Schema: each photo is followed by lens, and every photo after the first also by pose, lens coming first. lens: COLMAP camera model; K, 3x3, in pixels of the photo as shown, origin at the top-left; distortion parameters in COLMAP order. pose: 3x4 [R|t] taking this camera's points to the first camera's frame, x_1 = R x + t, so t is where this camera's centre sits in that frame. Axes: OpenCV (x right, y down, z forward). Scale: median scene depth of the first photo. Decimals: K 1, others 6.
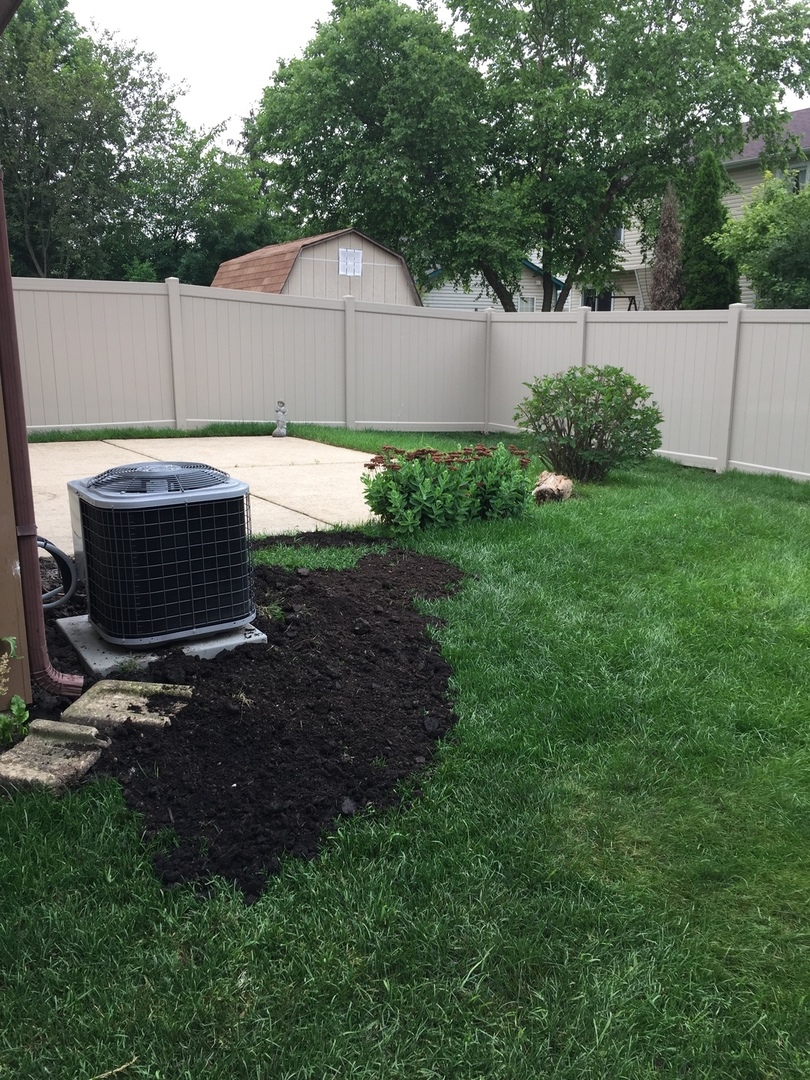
lens RADIAL K [[926.7, 0, 409.0], [0, 926.7, 532.1], [0, 0, 1]] dist [0.065197, -0.036006]
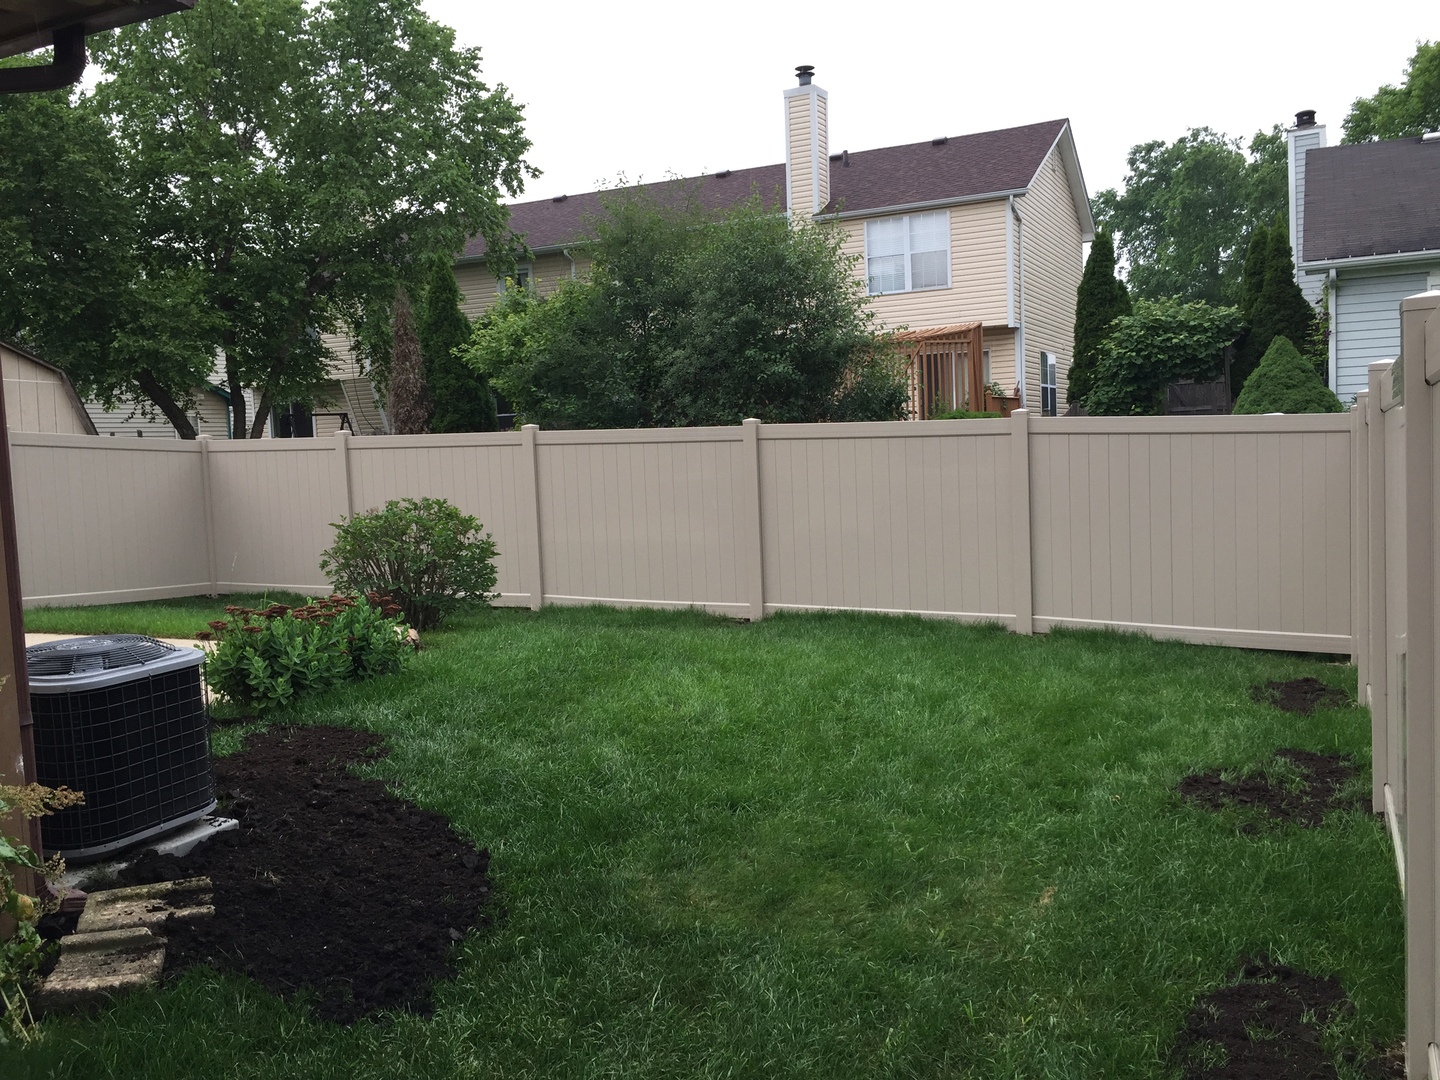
lens RADIAL K [[1235.6, 0, 717.6], [0, 1235.6, 542.4], [0, 0, 1]] dist [0.065197, -0.036006]
pose [[0.848264, -0.078200, 0.523768, -0.230215], [0.150409, 0.983884, -0.096696, 0.022925], [-0.507765, 0.160803, 0.846355, -0.166205]]
